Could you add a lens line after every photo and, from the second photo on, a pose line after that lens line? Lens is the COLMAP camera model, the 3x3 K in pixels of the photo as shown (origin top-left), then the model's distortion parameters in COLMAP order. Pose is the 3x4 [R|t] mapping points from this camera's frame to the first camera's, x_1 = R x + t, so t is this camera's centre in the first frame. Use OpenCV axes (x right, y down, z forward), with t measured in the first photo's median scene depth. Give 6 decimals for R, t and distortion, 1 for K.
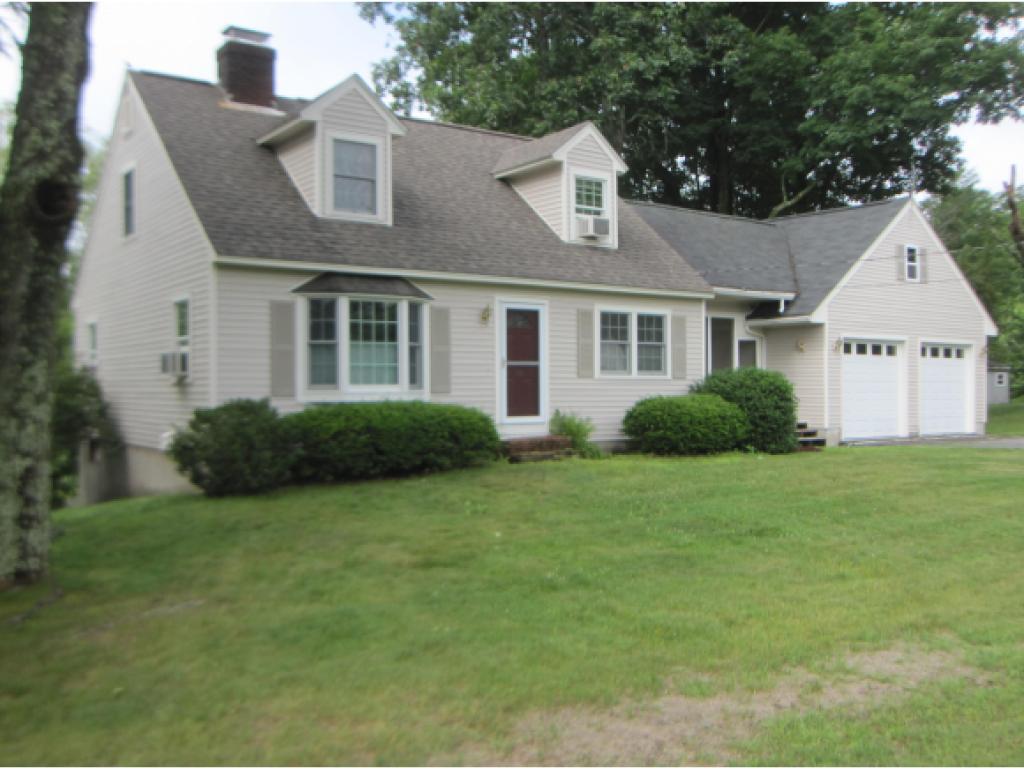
lens RADIAL K [[990.4, 0, 512.0], [0, 990.4, 389.3], [0, 0, 1]] dist [-0.015492, 0.000000]
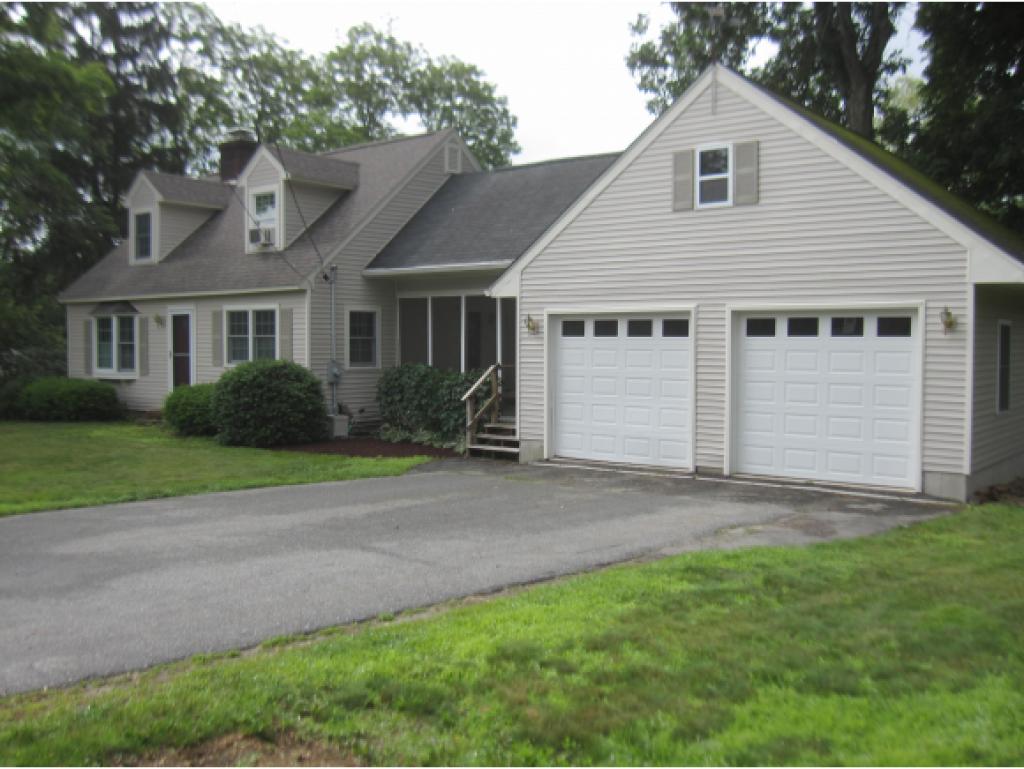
lens RADIAL K [[990.4, 0, 511.7], [0, 990.4, 379.9], [0, 0, 1]] dist [-0.015492, 0.000000]
pose [[0.229708, 0.041762, -0.972363, 1.286371], [0.000699, 0.999072, 0.043075, -0.045360], [0.973259, -0.010575, 0.229466, 1.020773]]
